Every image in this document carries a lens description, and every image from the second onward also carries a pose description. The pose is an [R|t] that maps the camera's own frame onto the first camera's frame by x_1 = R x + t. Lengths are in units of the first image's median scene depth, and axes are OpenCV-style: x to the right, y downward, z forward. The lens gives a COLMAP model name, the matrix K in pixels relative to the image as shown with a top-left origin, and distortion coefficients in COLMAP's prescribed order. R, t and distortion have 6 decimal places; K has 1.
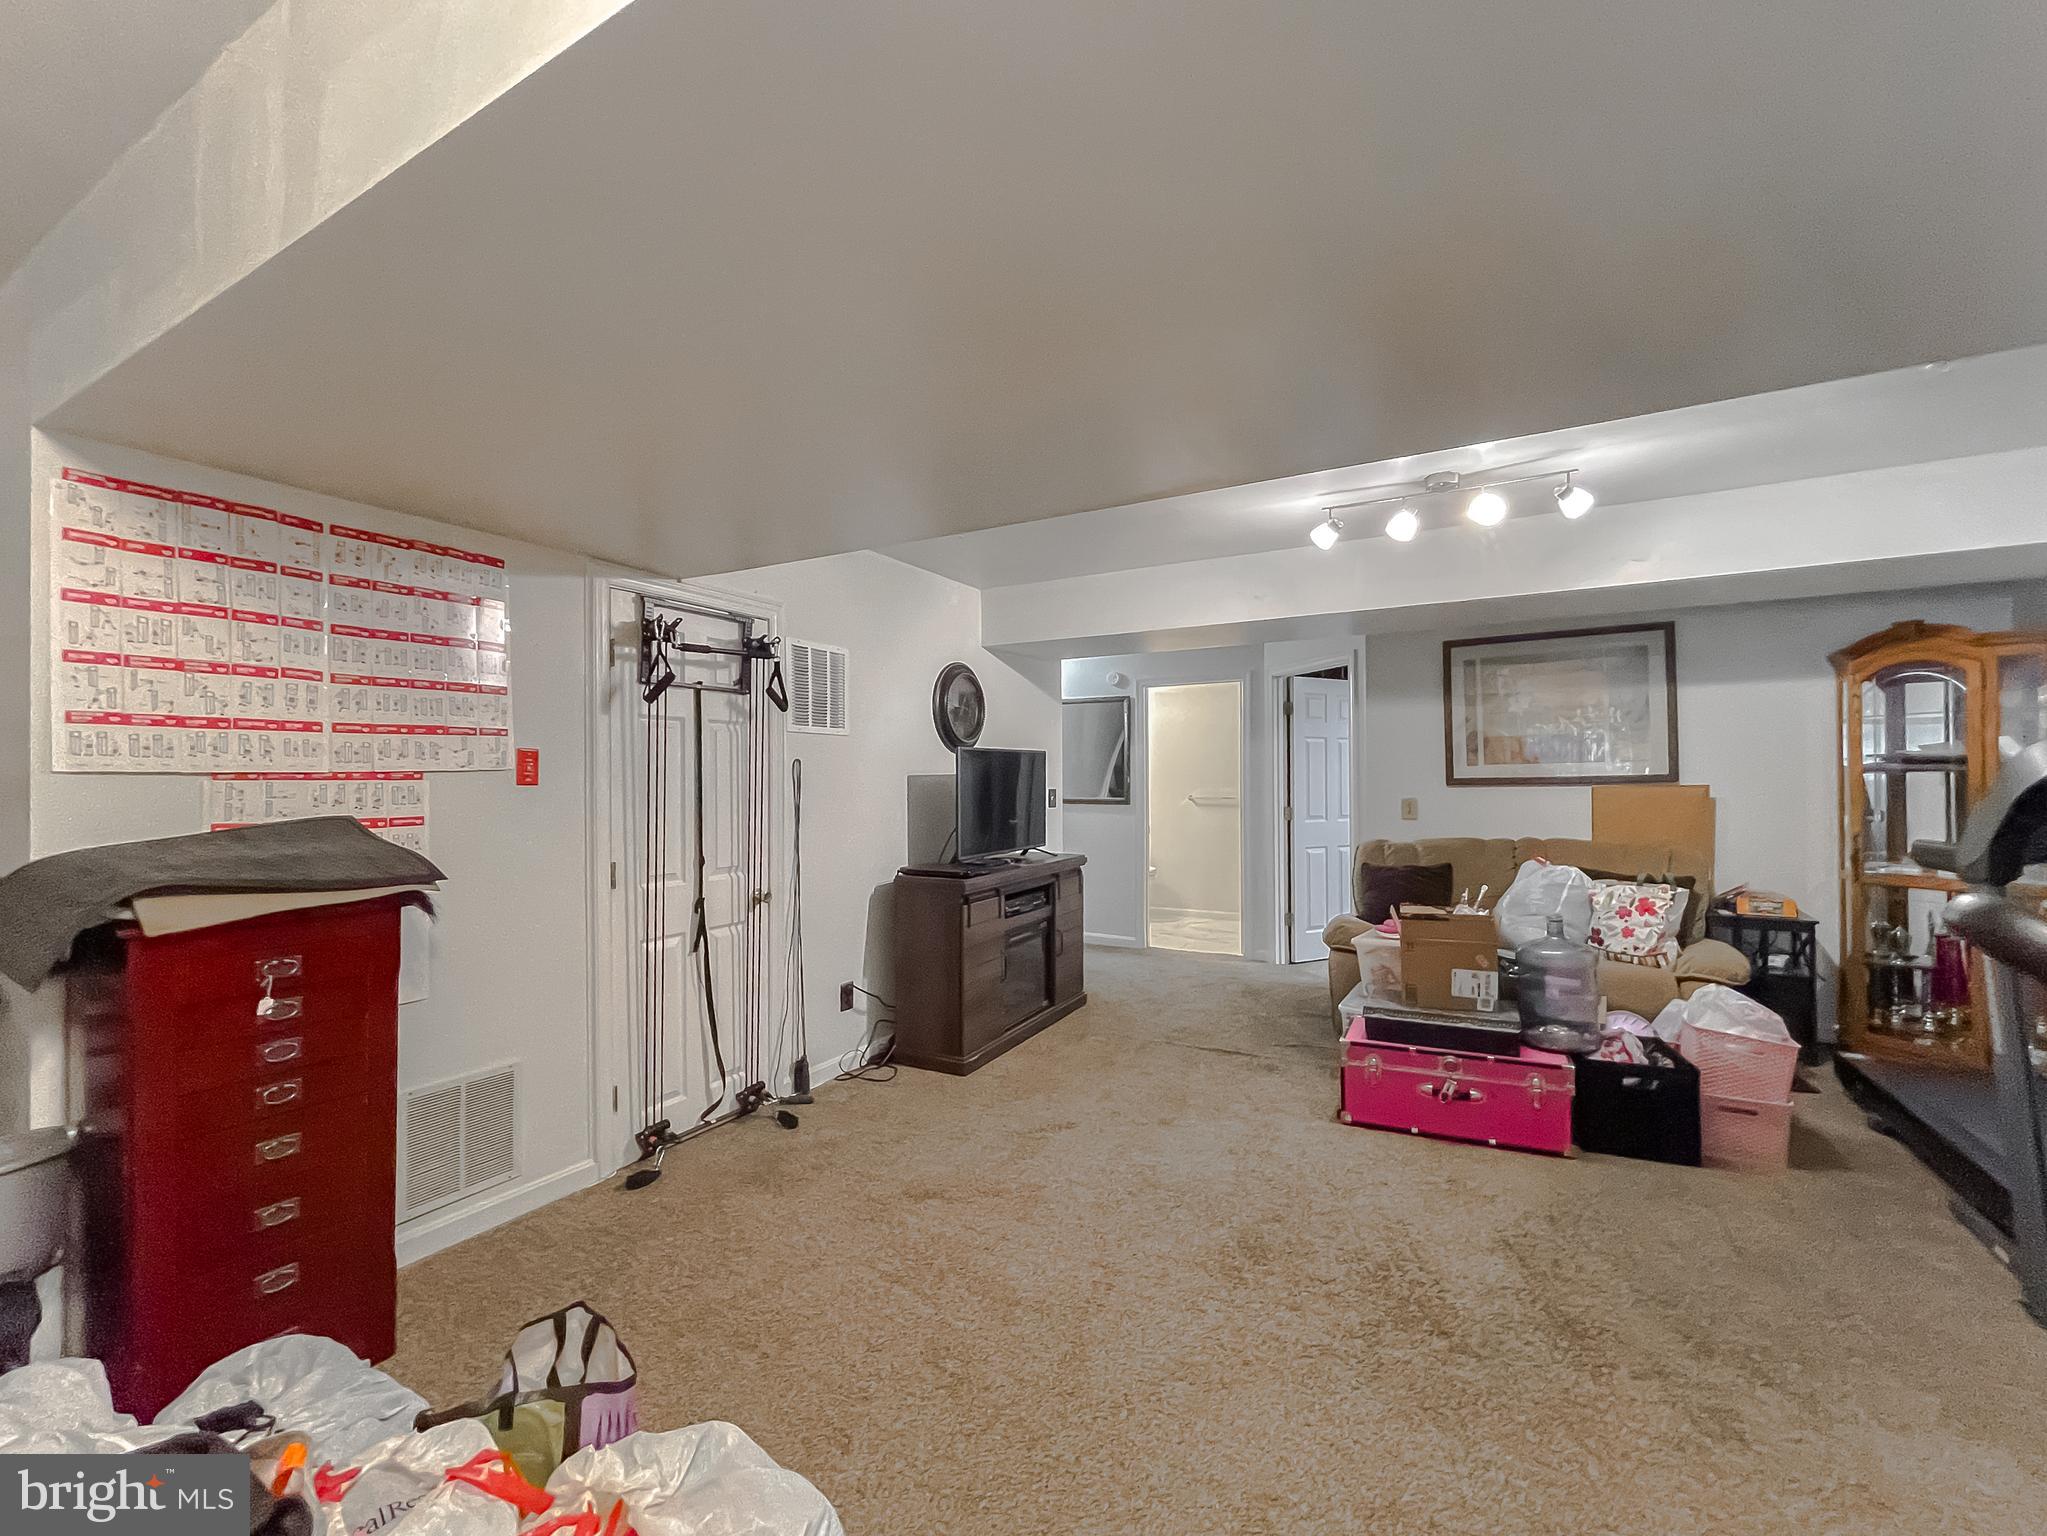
lens RADIAL K [[863.0, 0, 1016.8], [0, 863.0, 775.7], [0, 0, 1]] dist [-0.001910, 0.000192]
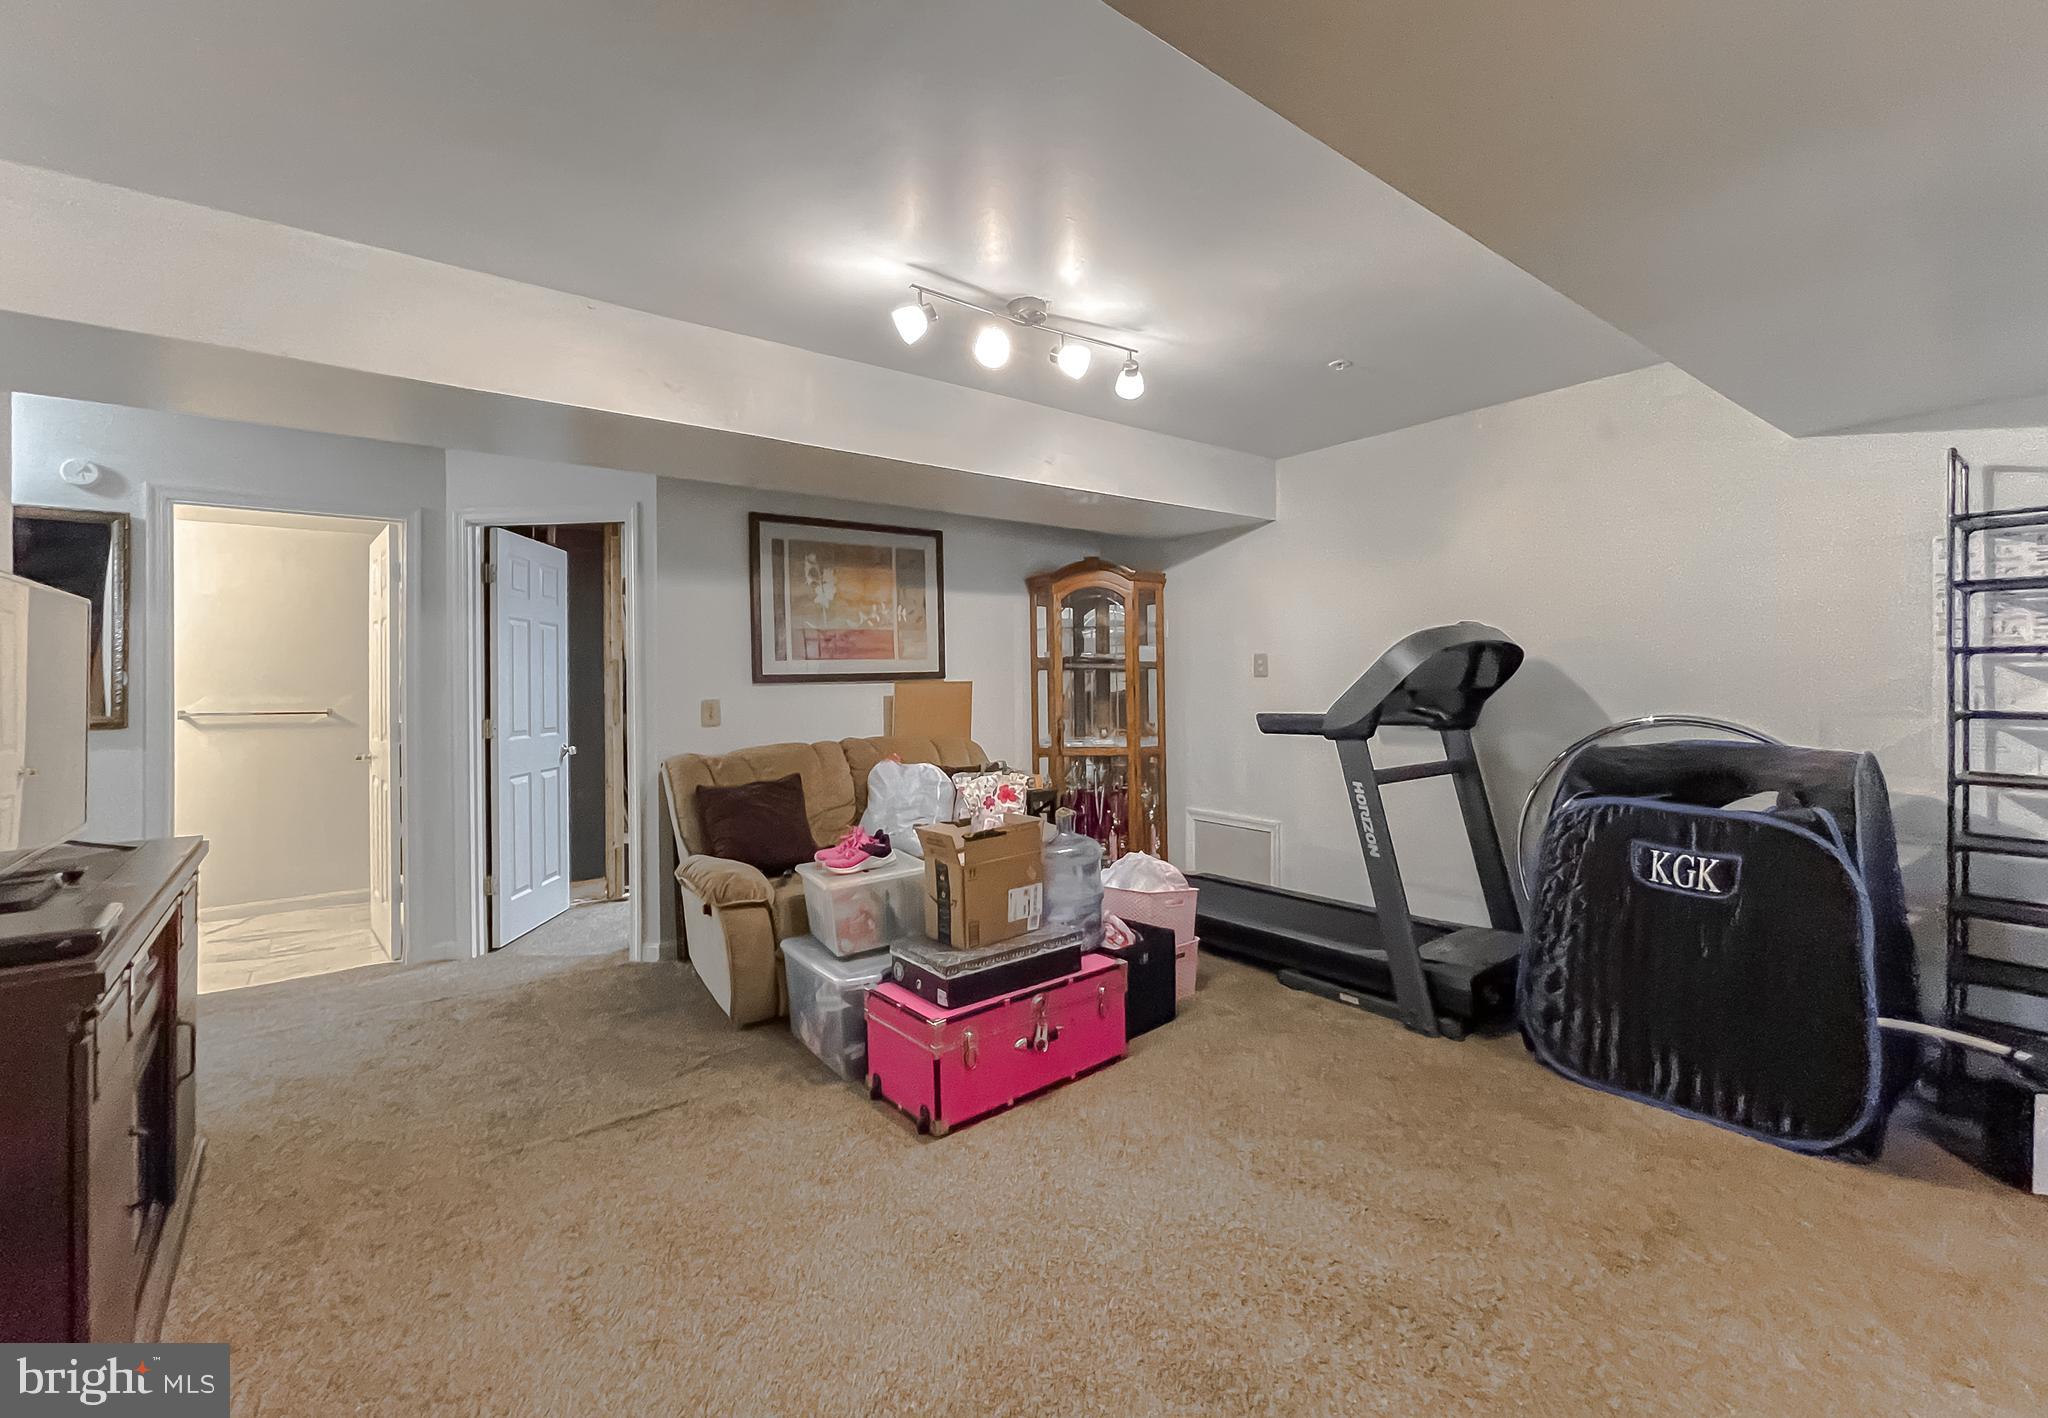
lens RADIAL K [[868.7, 0, 1024.4], [0, 868.7, 674.4], [0, 0, 1]] dist [-0.003108, -0.000374]
pose [[0.387394, 0.013371, 0.921817, -0.211928], [0.005178, 0.999847, -0.016679, 0.021290], [-0.921900, 0.011234, 0.387266, 0.505506]]
